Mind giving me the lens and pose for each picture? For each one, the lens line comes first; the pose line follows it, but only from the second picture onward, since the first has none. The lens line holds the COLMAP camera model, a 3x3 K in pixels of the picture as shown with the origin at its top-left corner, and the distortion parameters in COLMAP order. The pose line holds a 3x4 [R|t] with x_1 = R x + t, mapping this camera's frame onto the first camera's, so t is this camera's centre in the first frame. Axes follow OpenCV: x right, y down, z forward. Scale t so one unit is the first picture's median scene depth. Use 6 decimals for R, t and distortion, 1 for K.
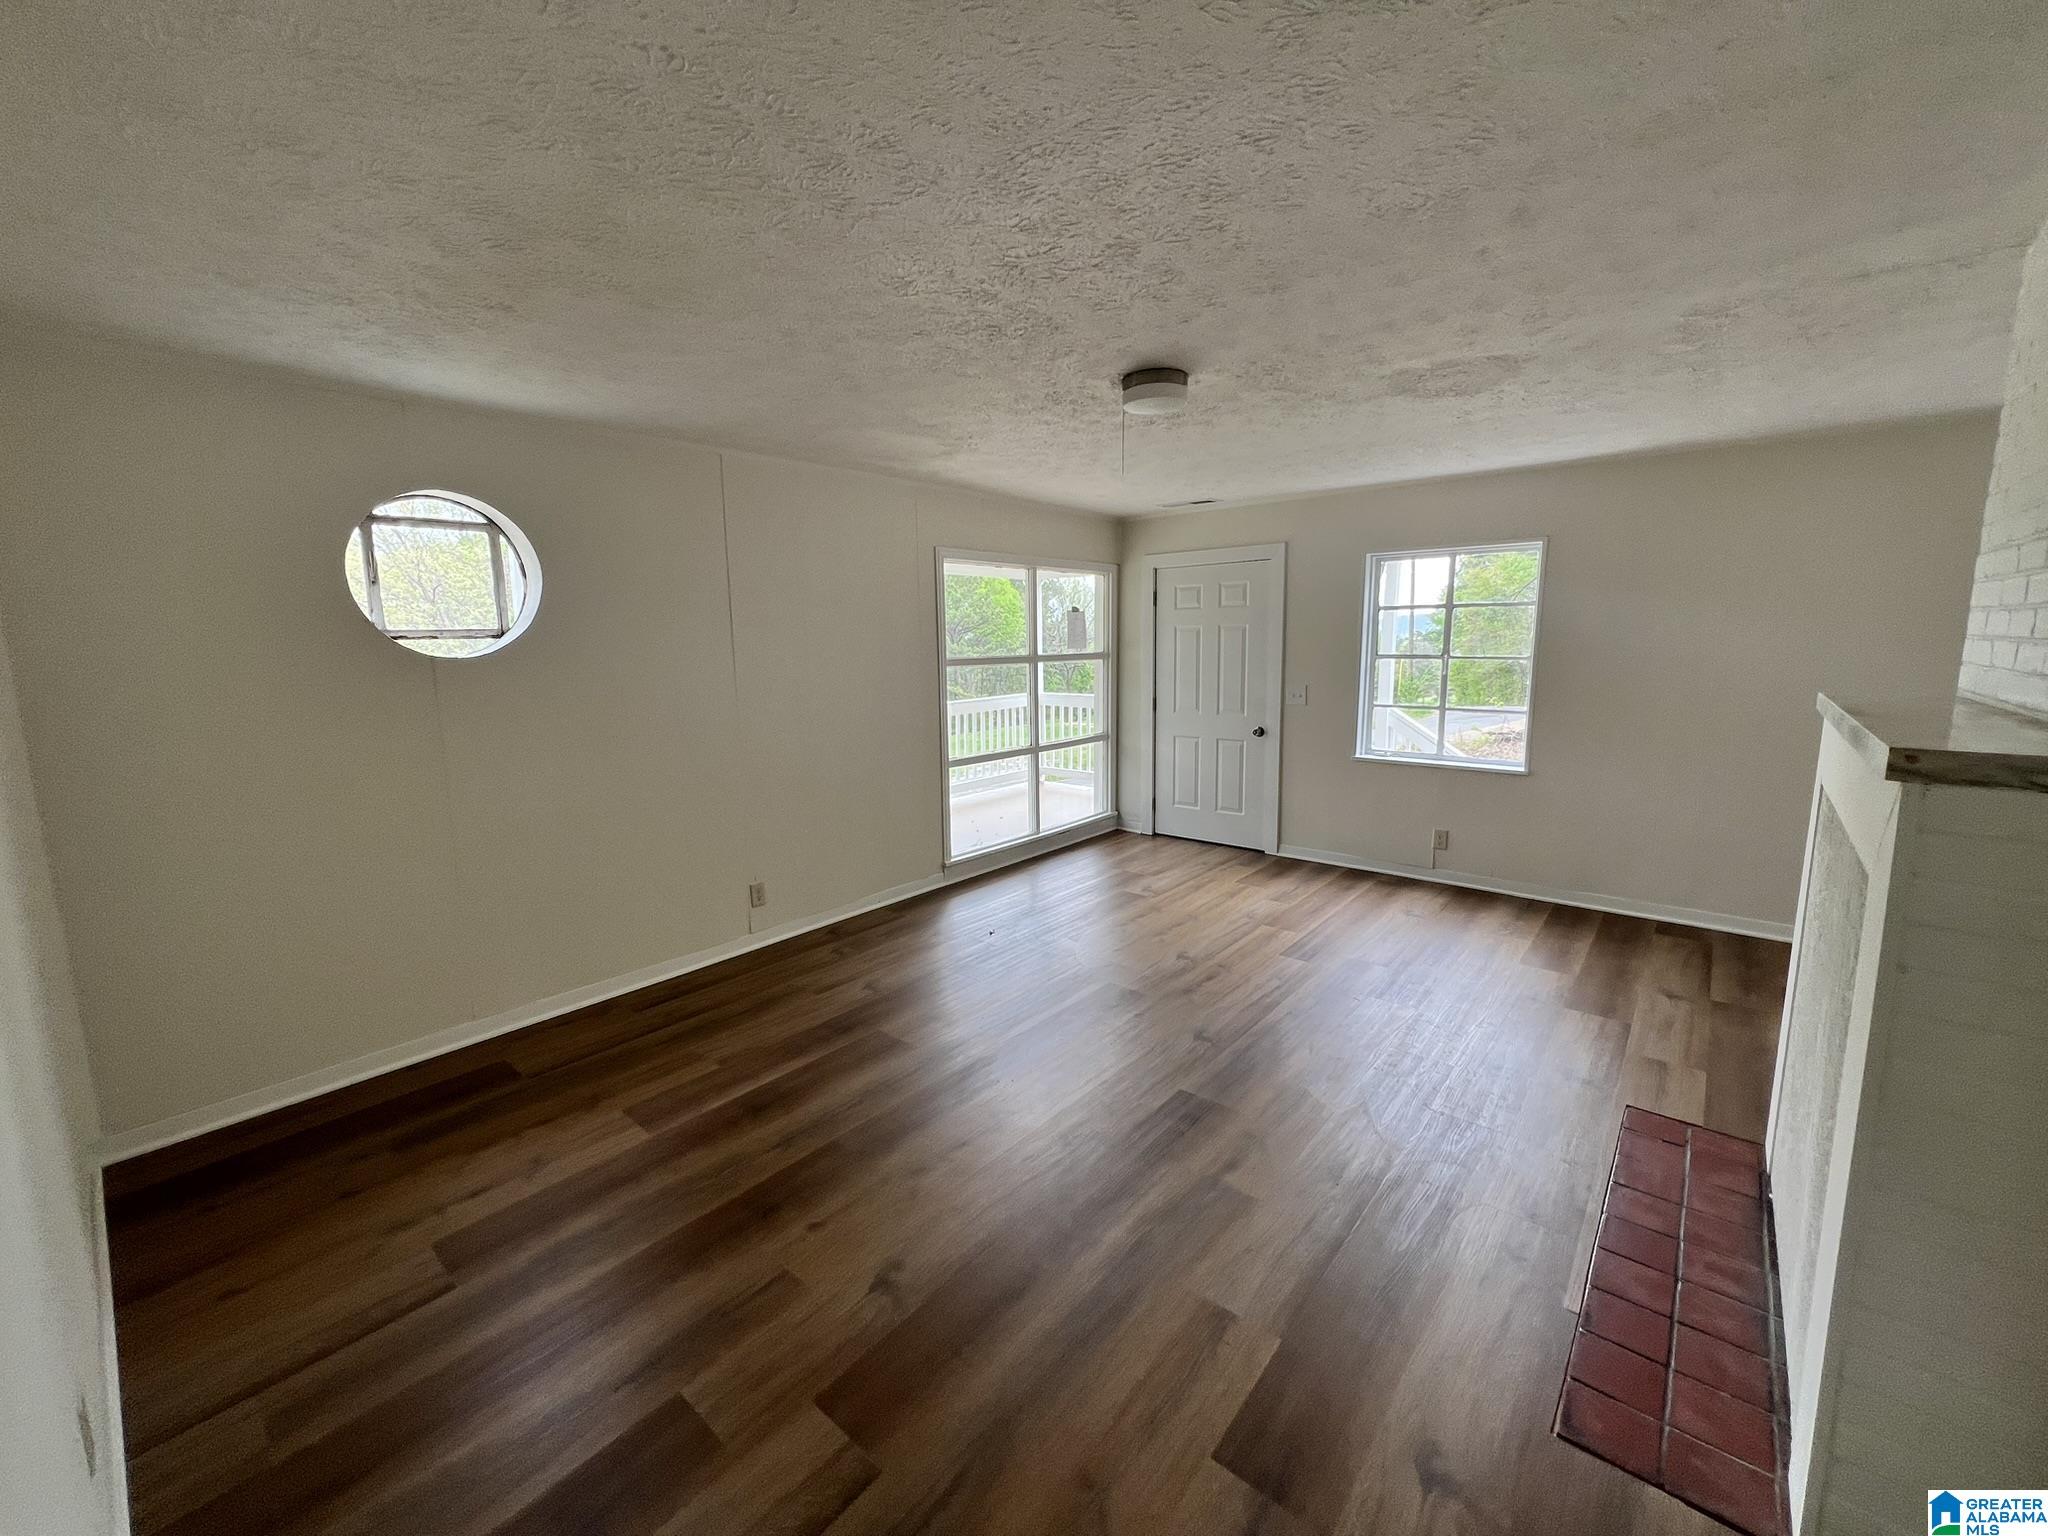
lens RADIAL K [[826.1, 0, 1013.8], [0, 826.1, 757.7], [0, 0, 1]] dist [-0.001440, -0.000202]
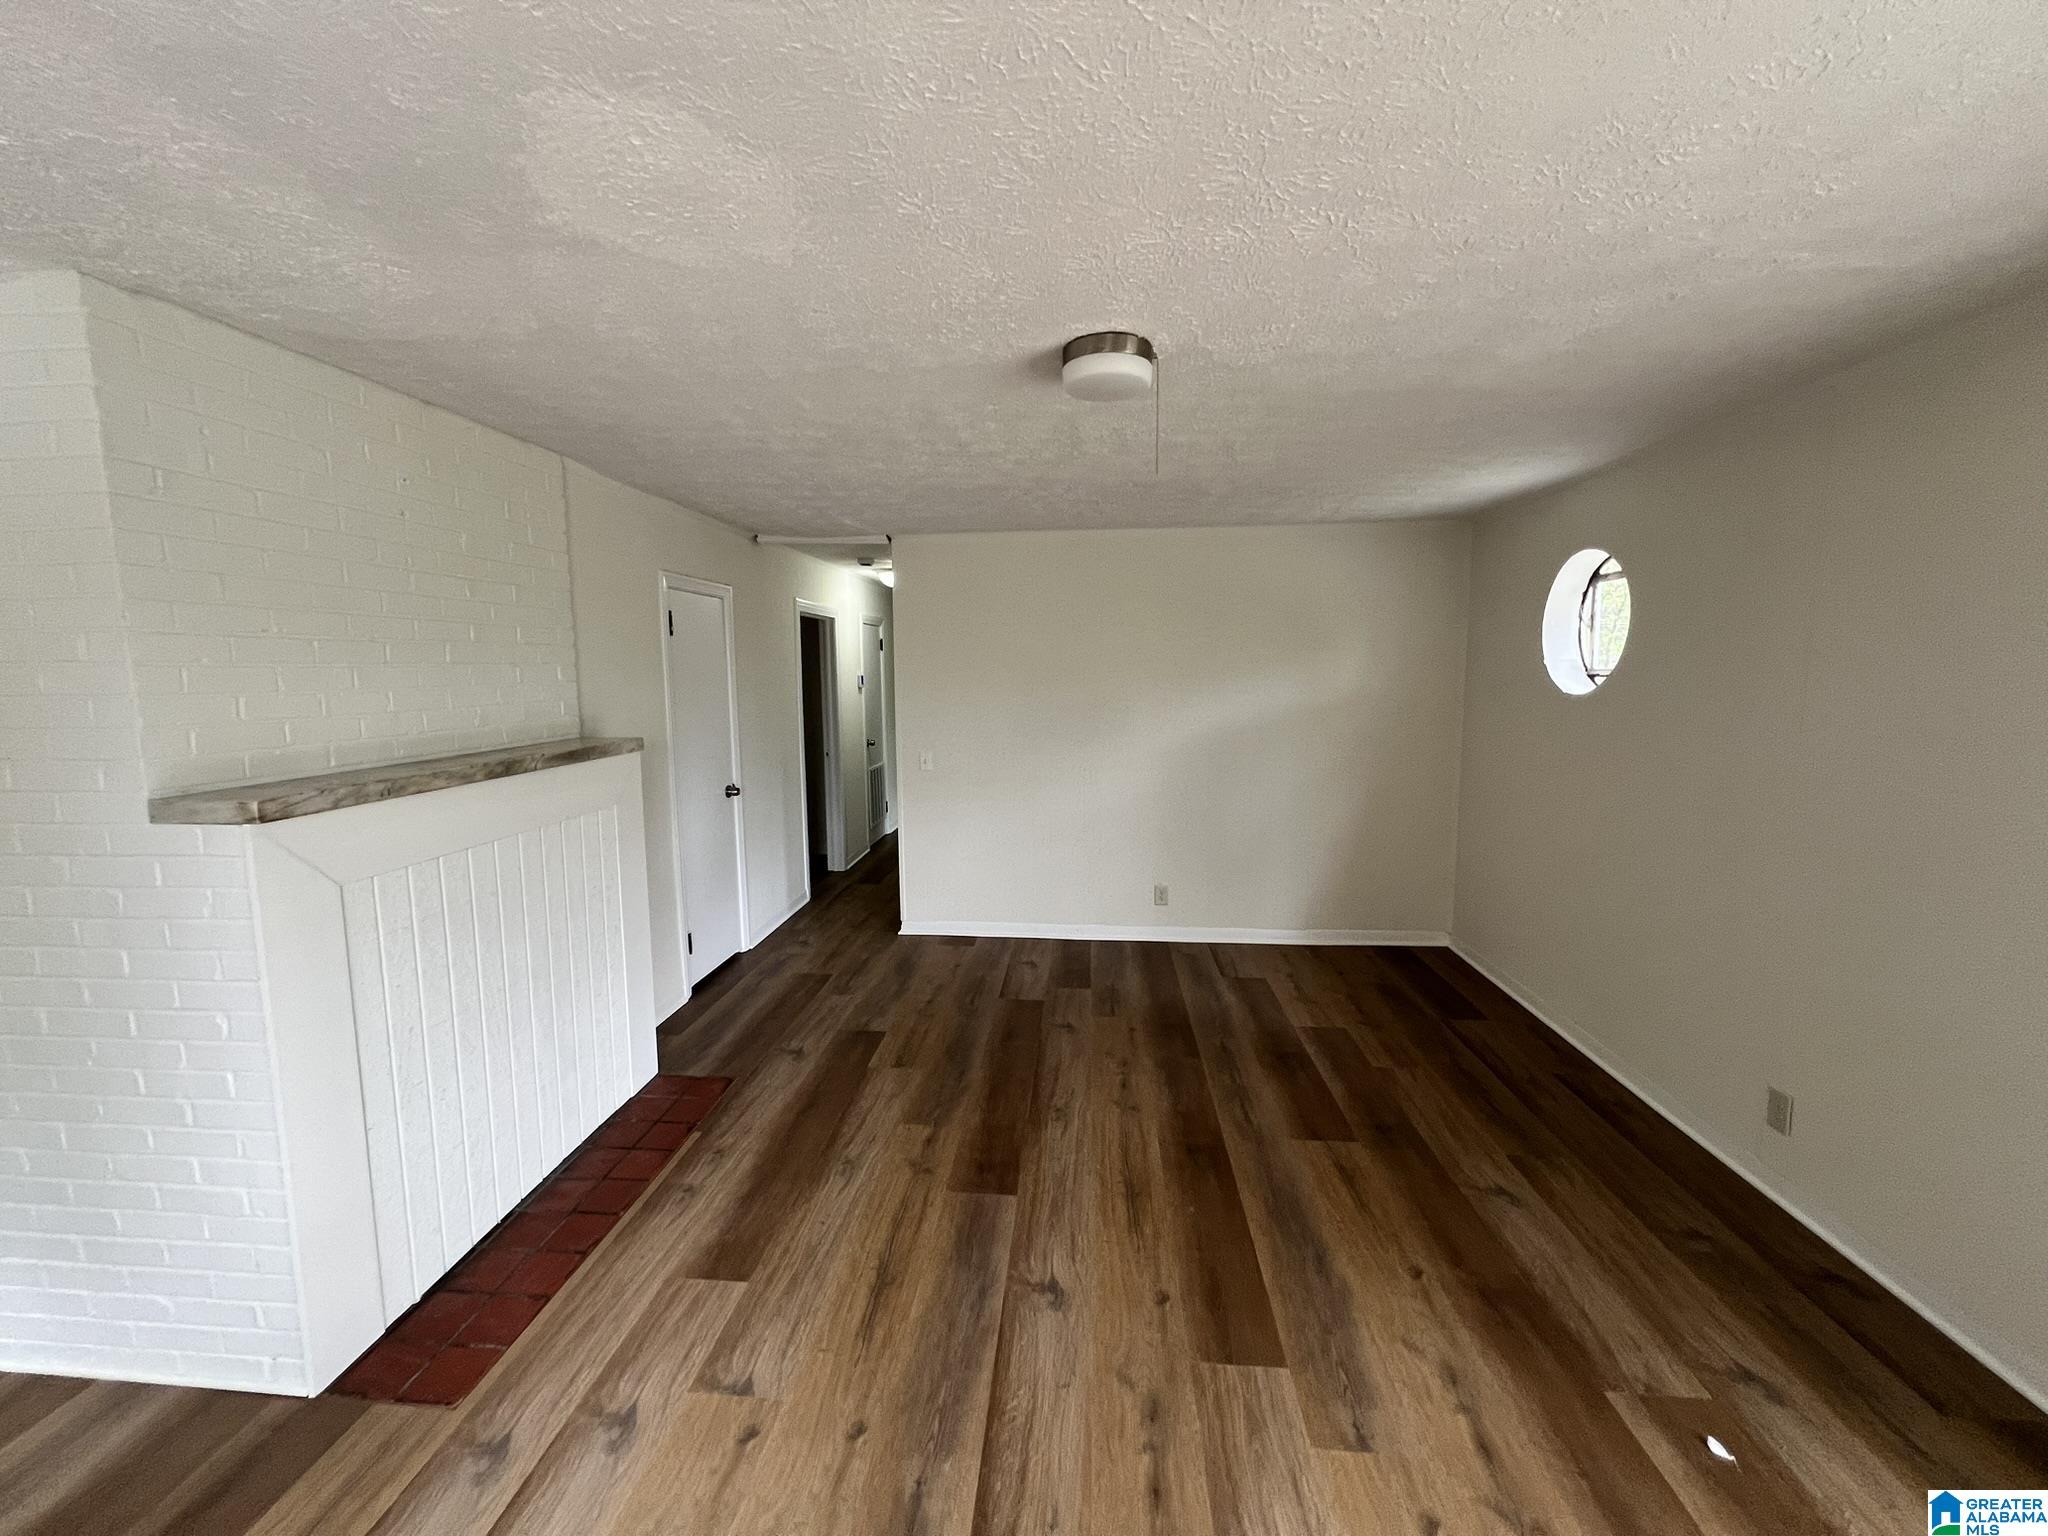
lens RADIAL K [[820.5, 0, 1019.0], [0, 820.5, 770.5], [0, 0, 1]] dist [0.000536, -0.000149]
pose [[-0.814044, 0.086944, -0.574258, 0.665365], [-0.069286, 0.967134, 0.244643, -0.262305], [0.576655, 0.238939, -0.781266, 1.572794]]
